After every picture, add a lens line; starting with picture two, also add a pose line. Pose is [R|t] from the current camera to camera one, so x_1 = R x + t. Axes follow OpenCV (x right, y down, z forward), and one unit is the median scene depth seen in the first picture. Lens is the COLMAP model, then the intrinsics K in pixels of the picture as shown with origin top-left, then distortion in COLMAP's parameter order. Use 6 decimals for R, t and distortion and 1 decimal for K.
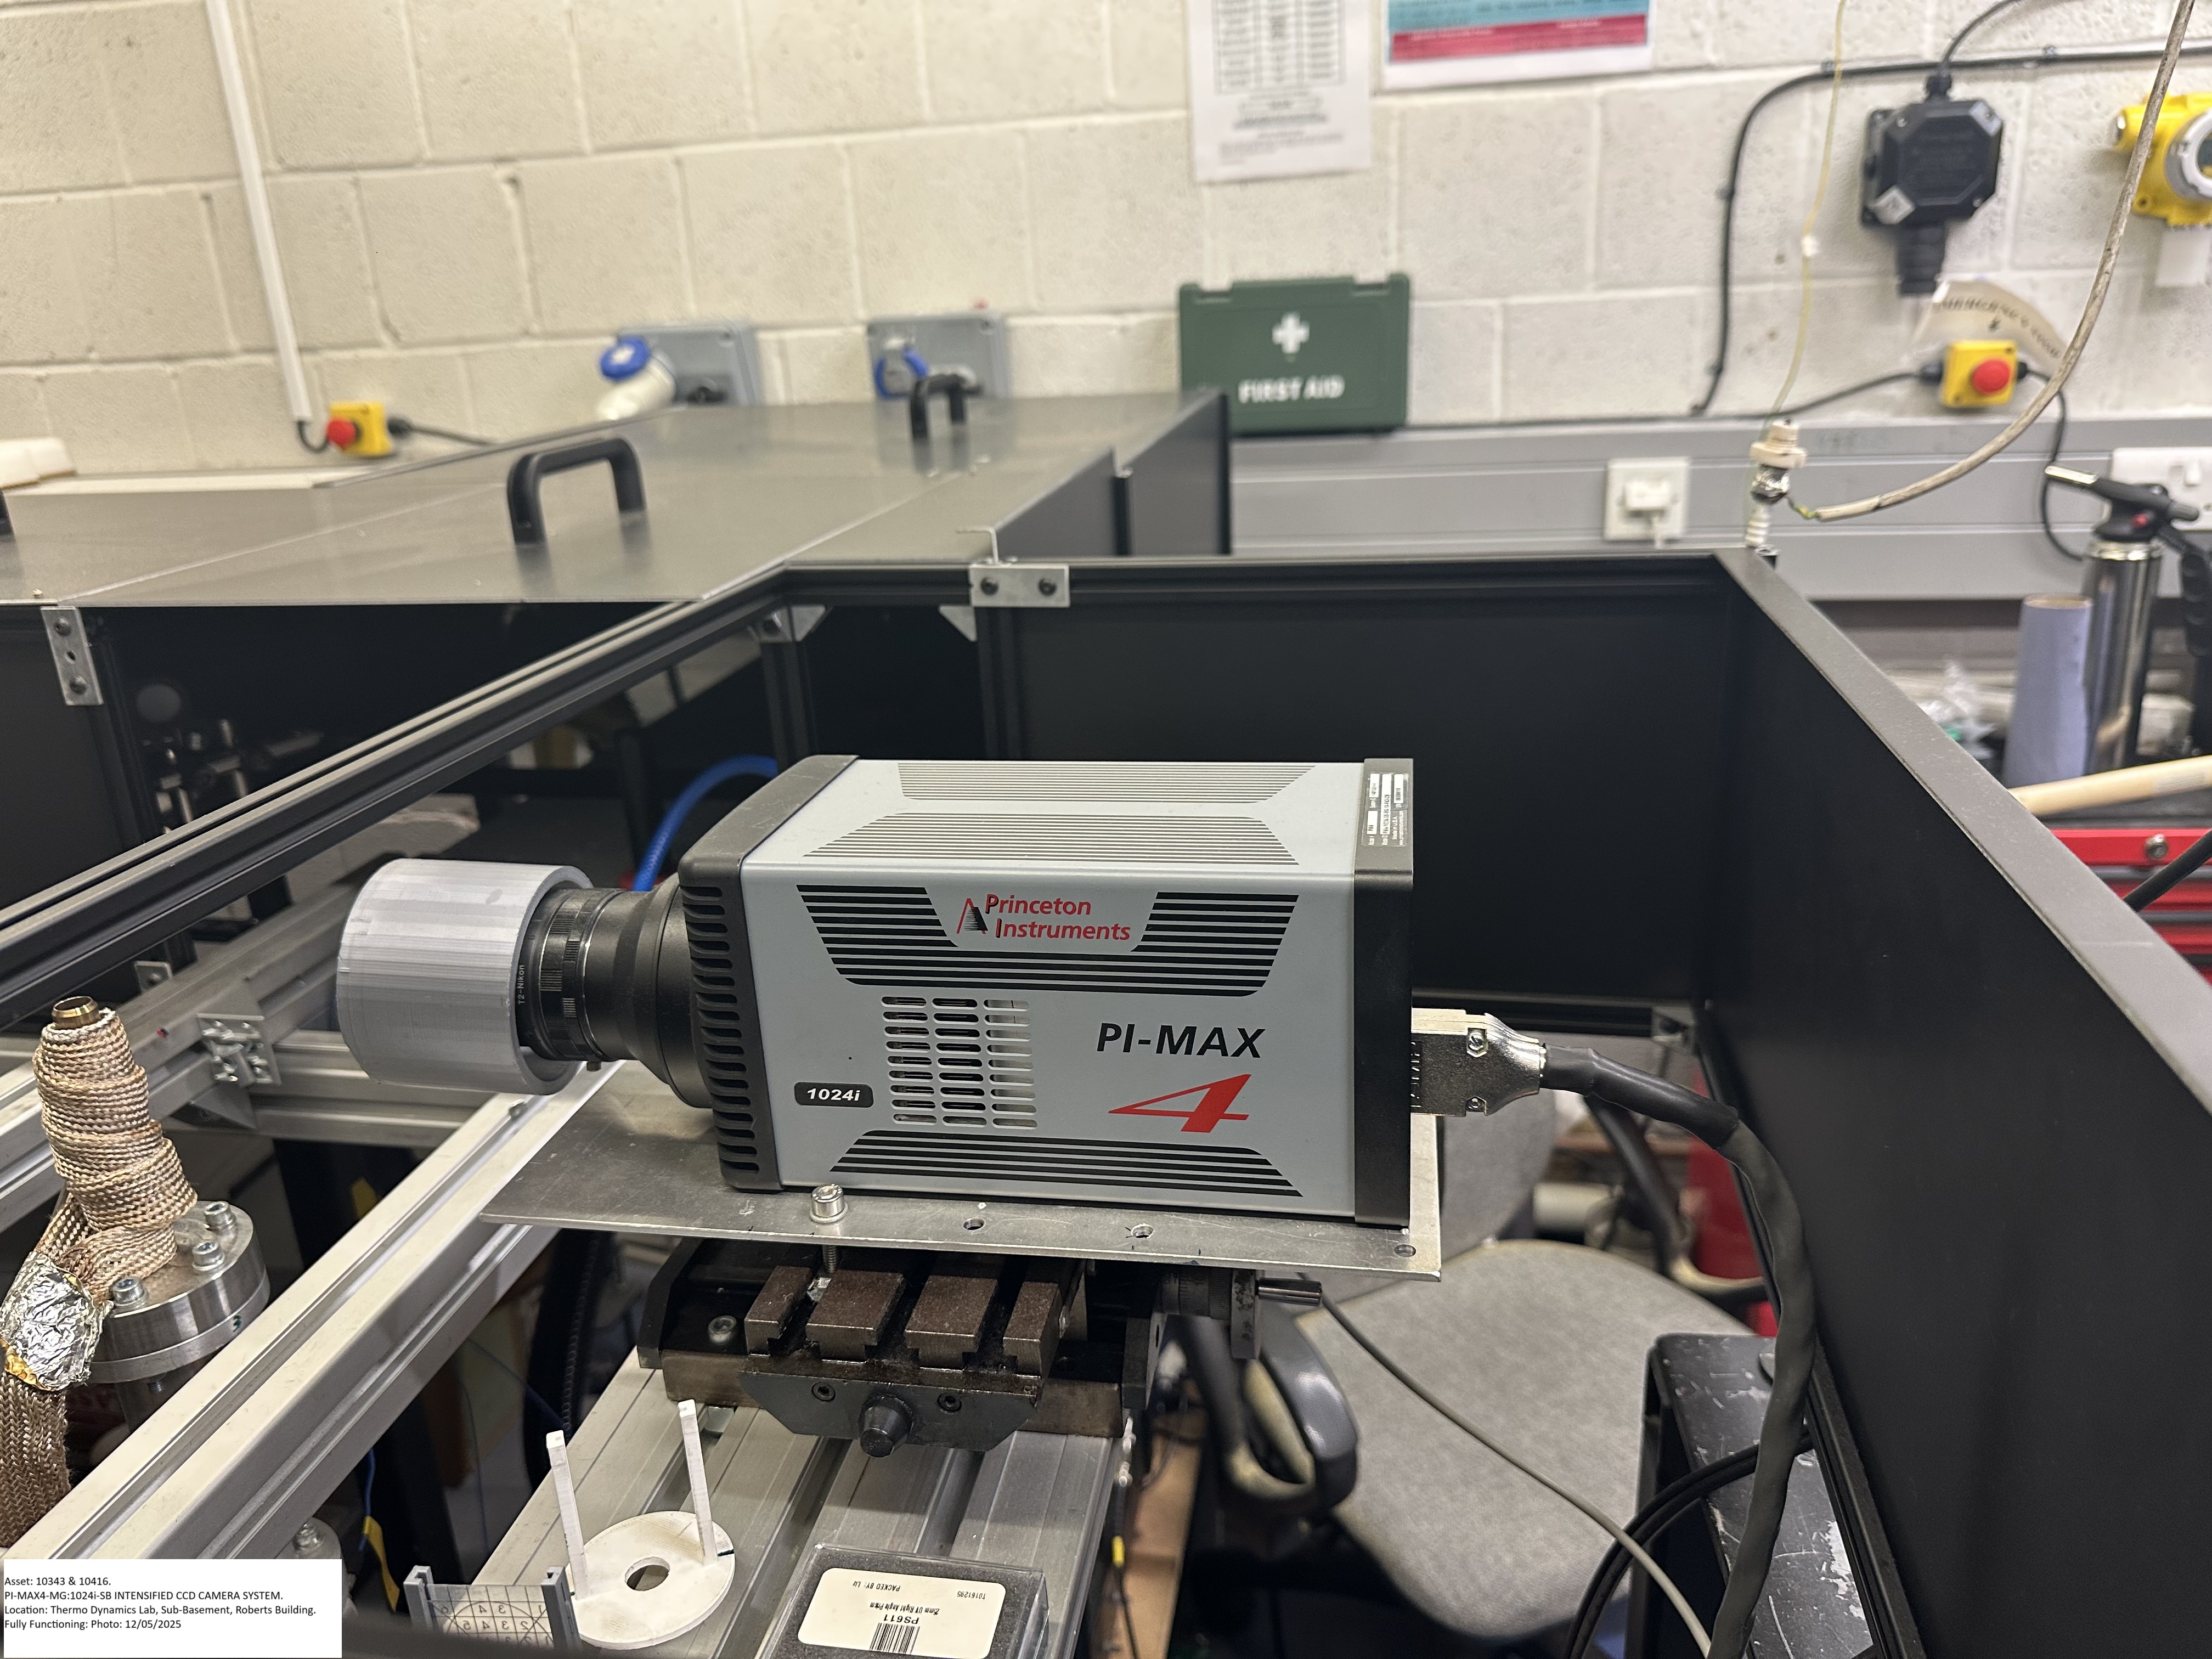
lens RADIAL K [[1632.5, 0, 1104.5], [0, 1632.5, 831.4], [0, 0, 1]] dist [0.000159, 0.003459]
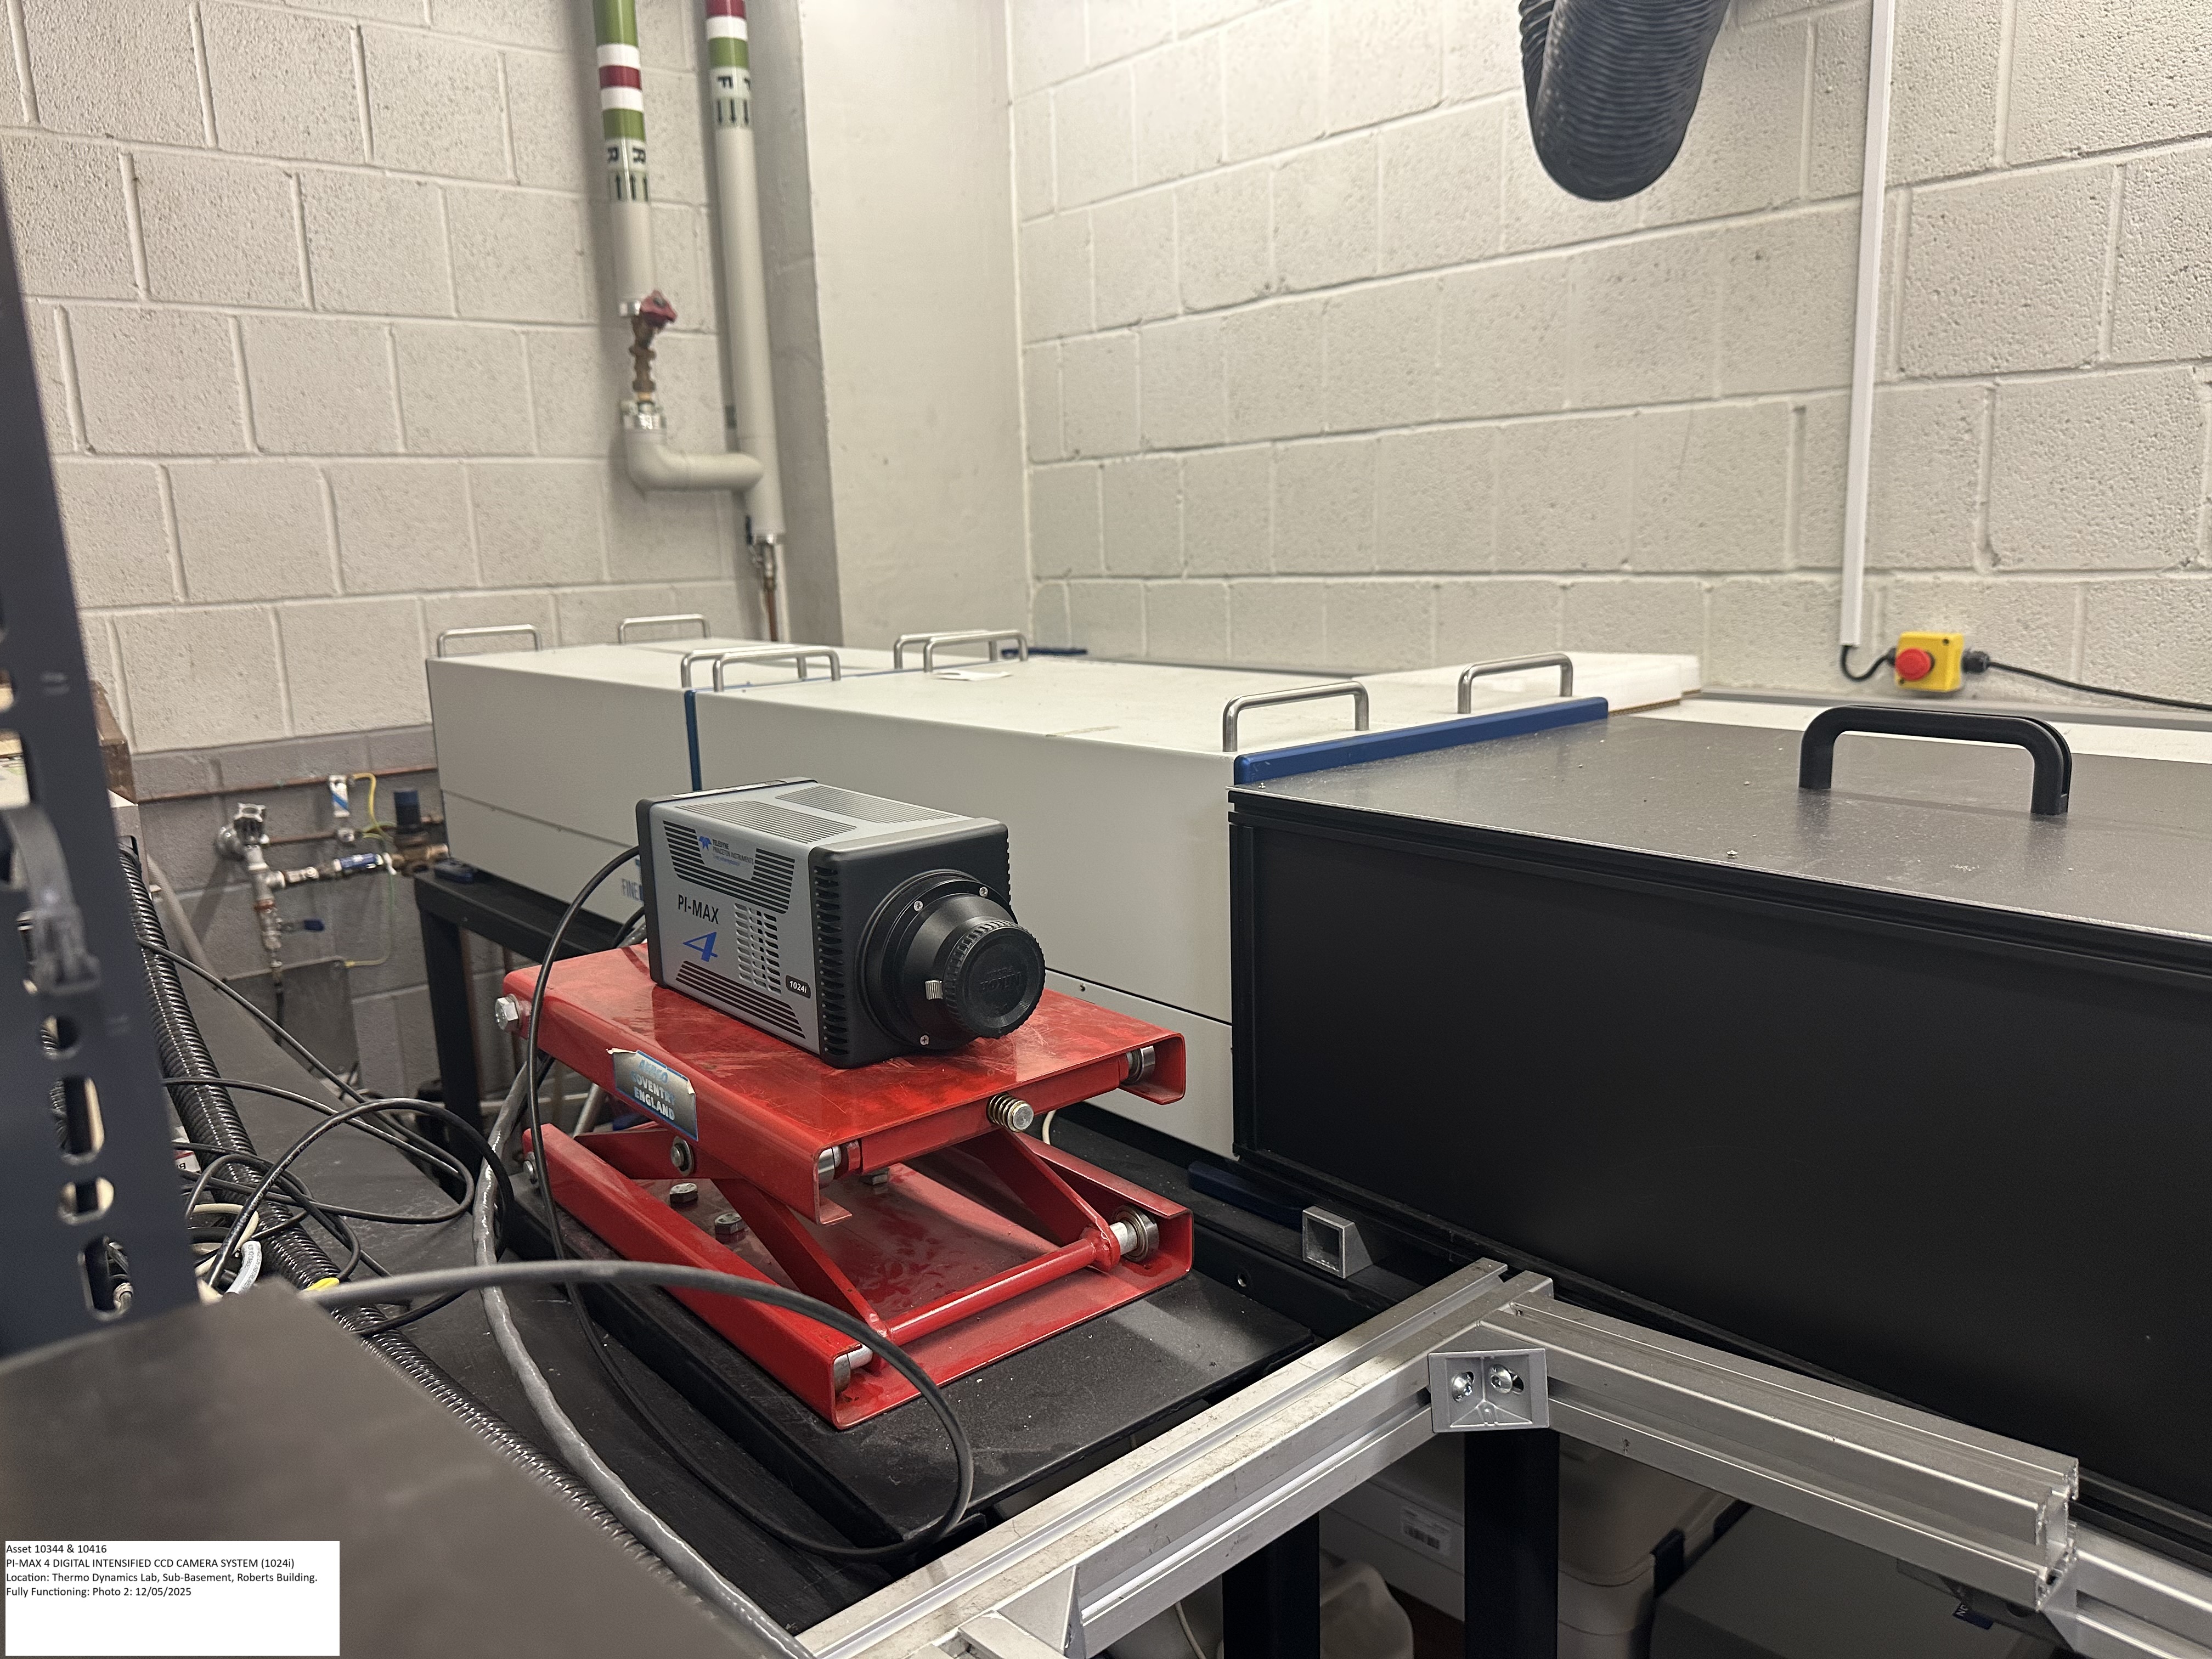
lens RADIAL K [[1632.5, 0, 1109.5], [0, 1632.5, 834.2], [0, 0, 1]] dist [0.000159, 0.003459]
pose [[0.800548, 0.138772, -0.582980, -0.284985], [-0.210762, 0.975867, -0.057125, -0.013238], [0.560983, 0.168601, 0.810476, 0.059245]]
